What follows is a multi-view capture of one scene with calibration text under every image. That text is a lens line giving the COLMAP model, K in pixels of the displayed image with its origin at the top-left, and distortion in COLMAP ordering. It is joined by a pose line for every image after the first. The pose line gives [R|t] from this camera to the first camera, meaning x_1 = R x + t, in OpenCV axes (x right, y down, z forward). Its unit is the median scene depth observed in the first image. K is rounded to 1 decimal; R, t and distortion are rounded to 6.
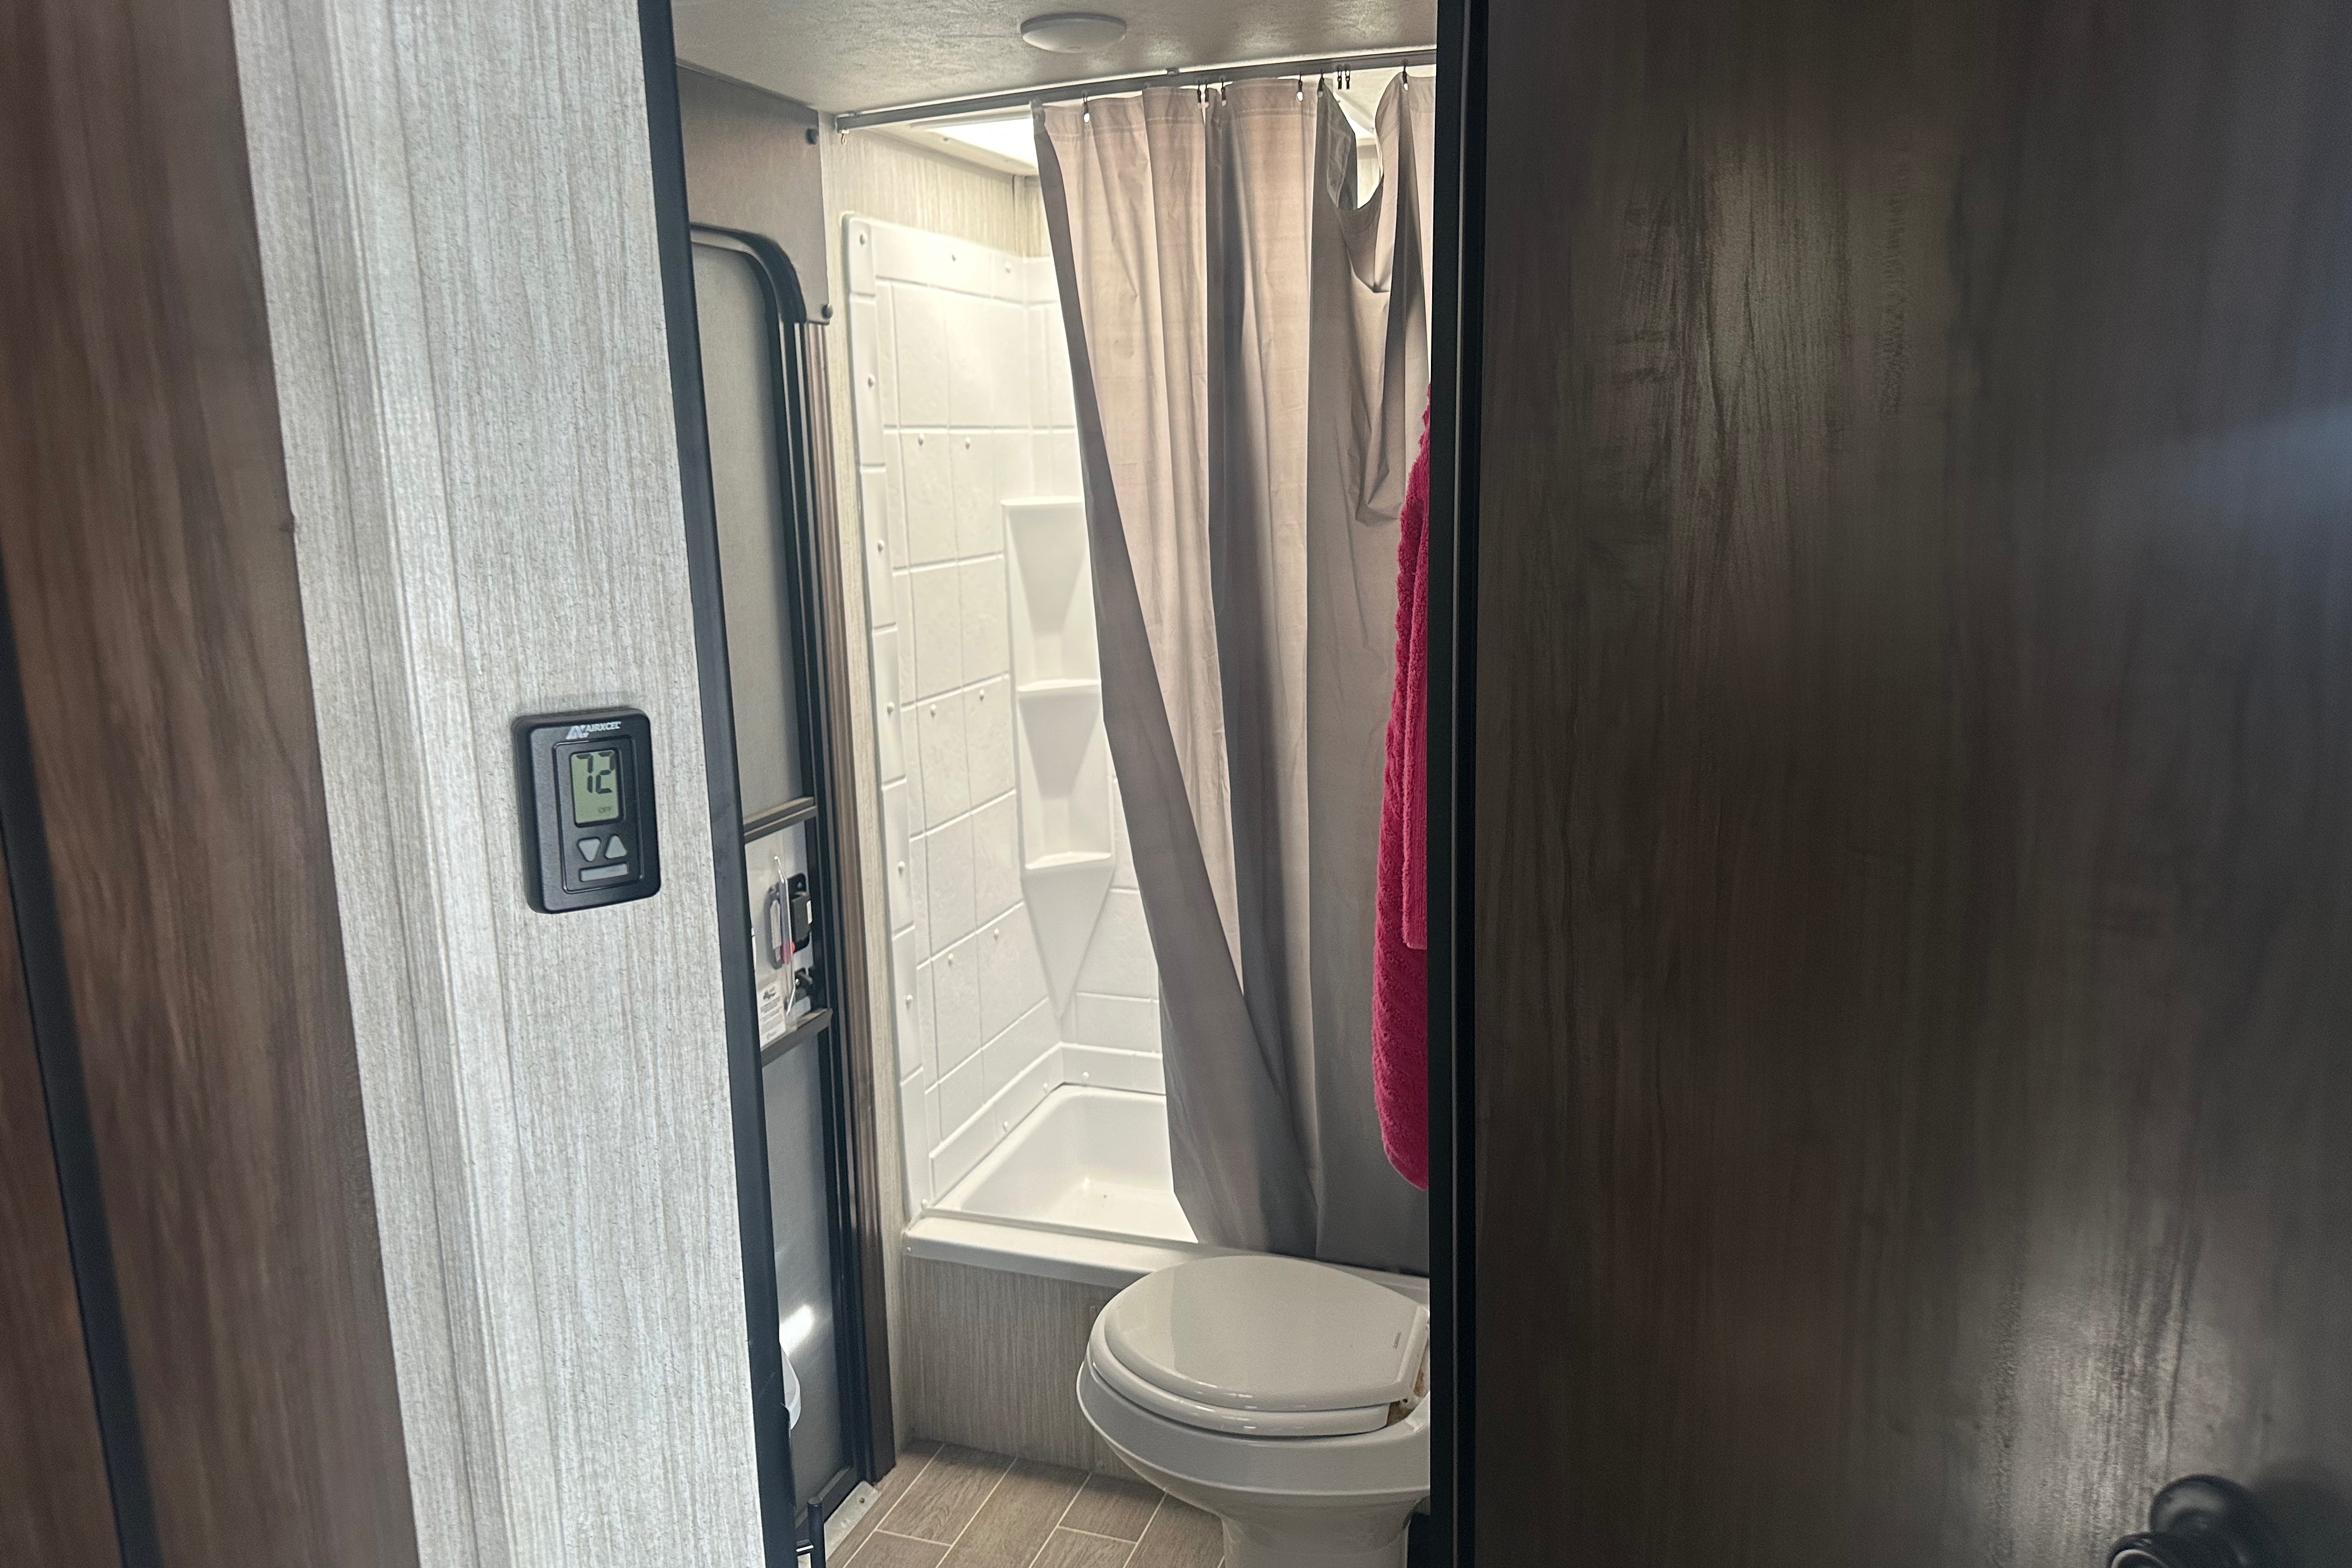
lens RADIAL K [[1654.5, 0, 1163.4], [0, 1654.5, 772.6], [0, 0, 1]] dist [0.059458, -0.102424]
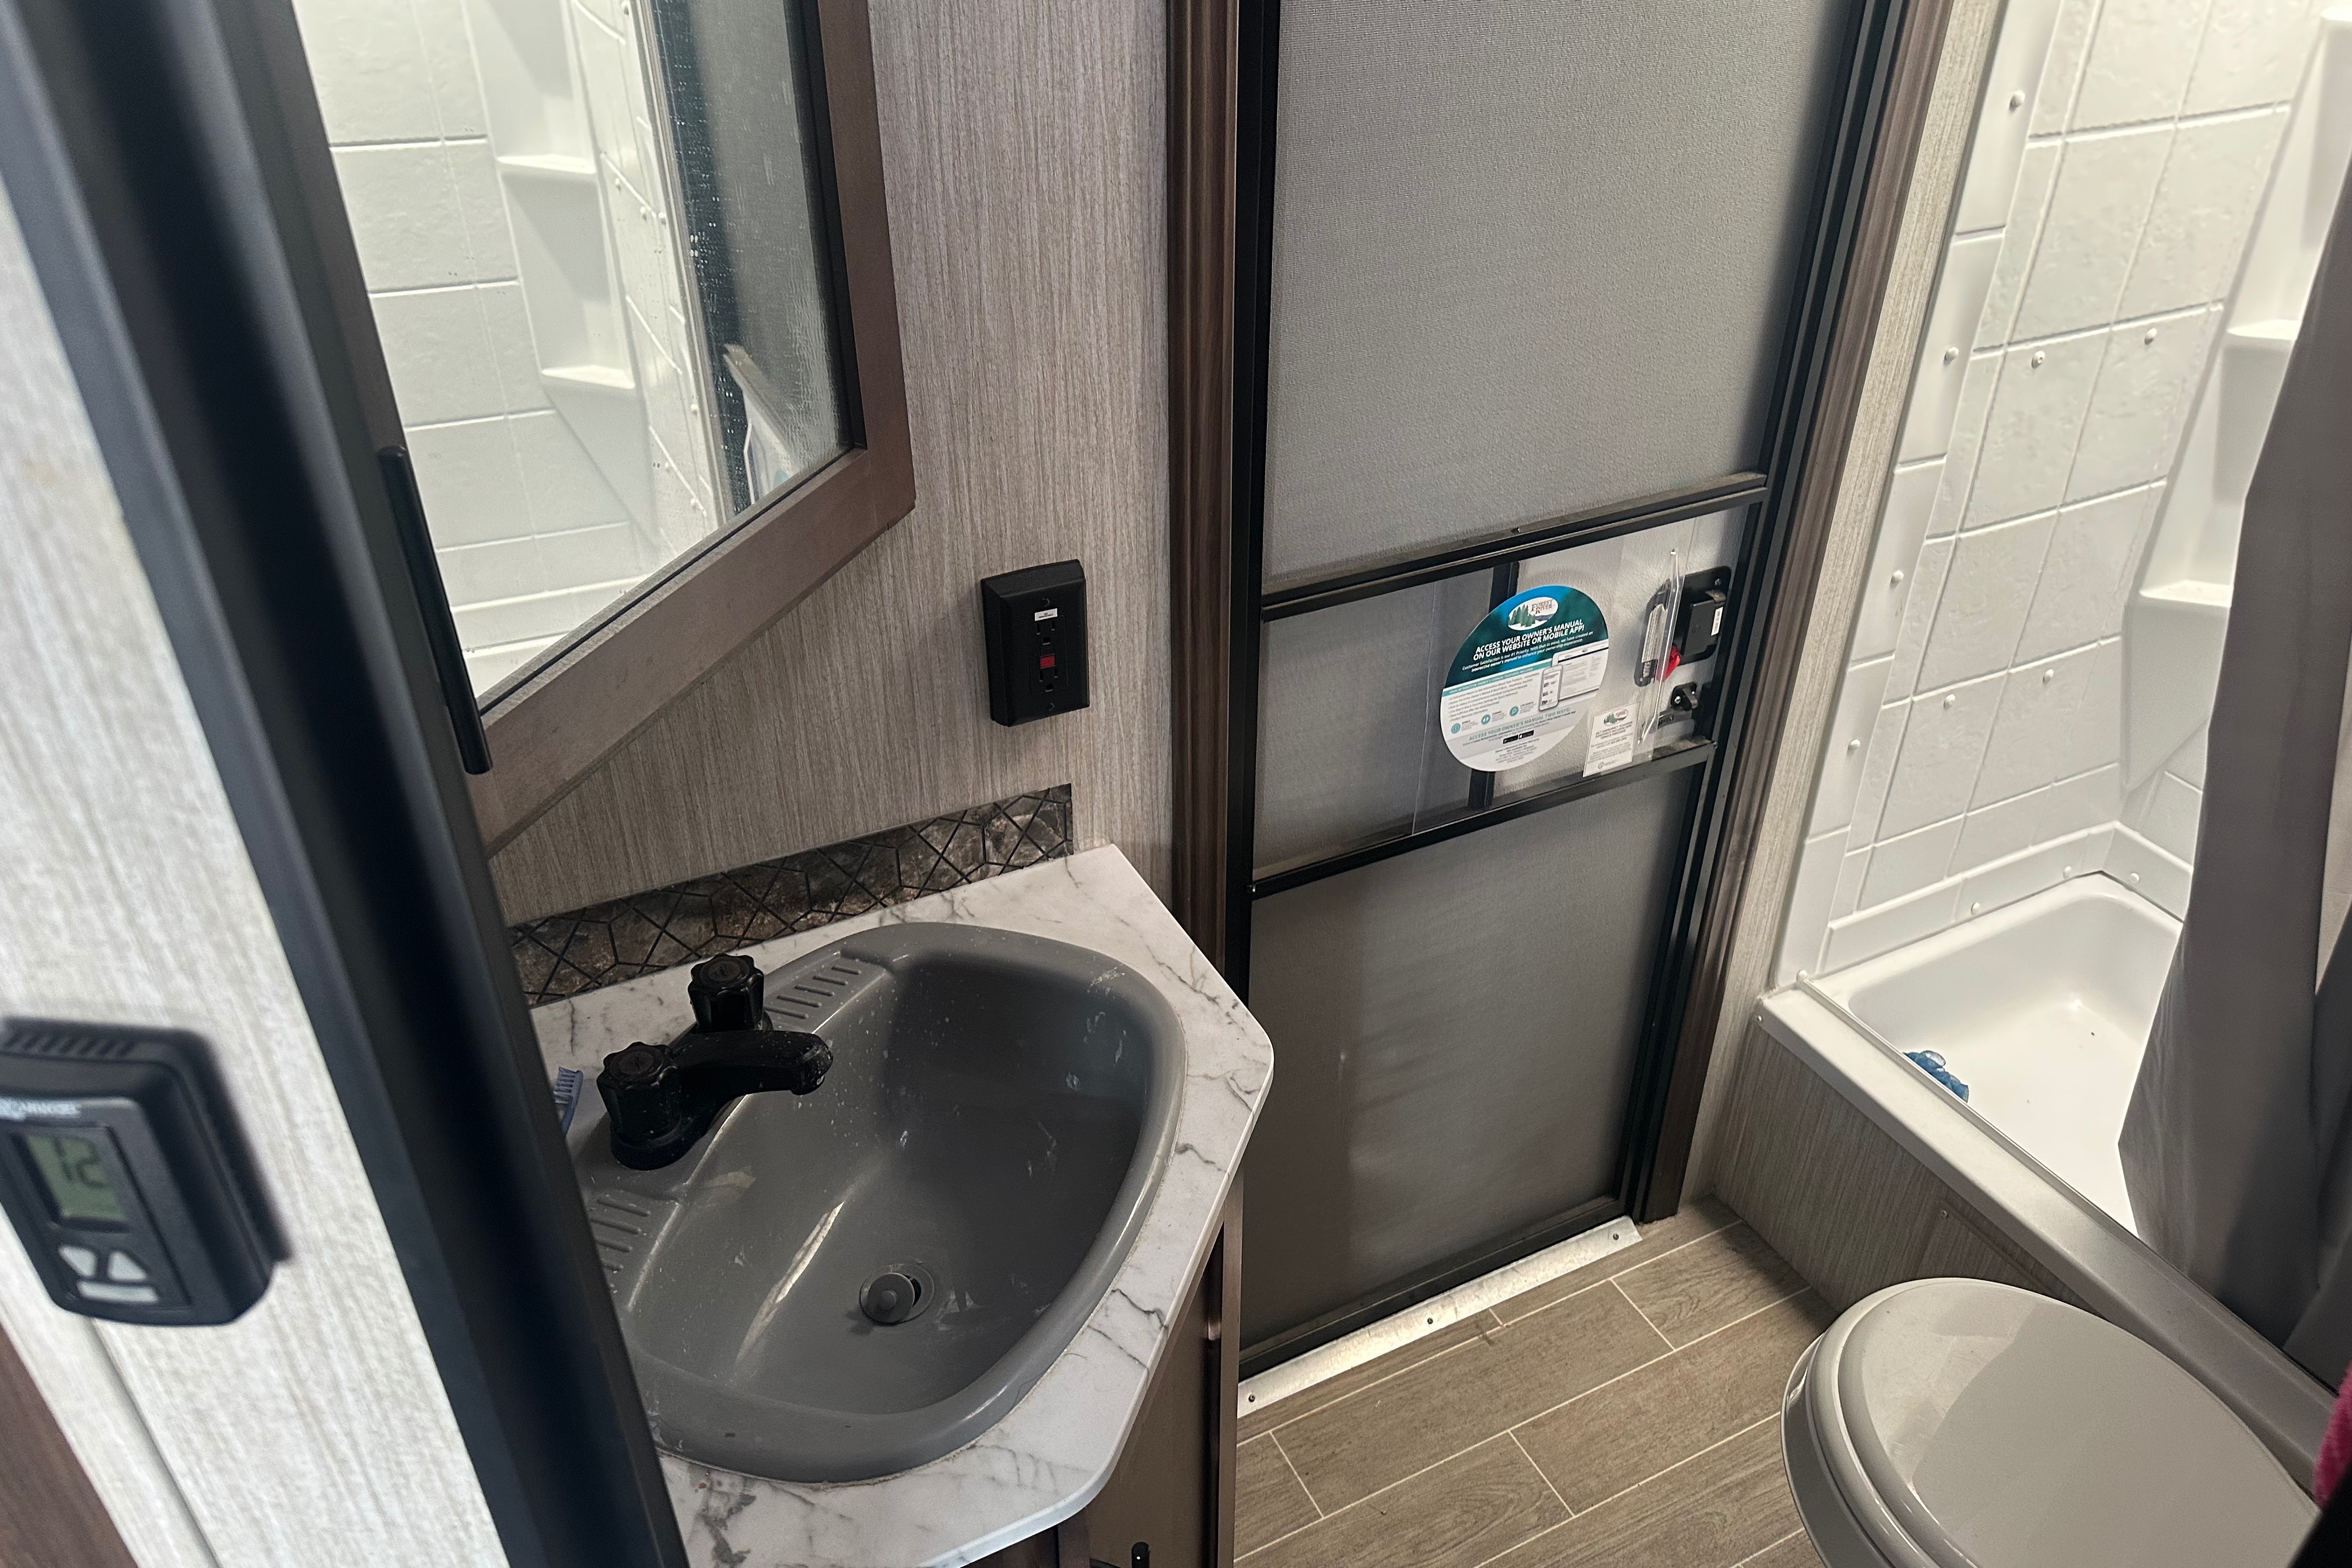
lens RADIAL K [[1654.5, 0, 1163.4], [0, 1654.5, 772.6], [0, 0, 1]] dist [0.059458, -0.102424]
pose [[0.718387, 0.391311, -0.575149, 0.061645], [-0.147967, 0.893822, 0.423306, -0.128558], [0.679725, -0.218994, 0.700011, 0.278308]]
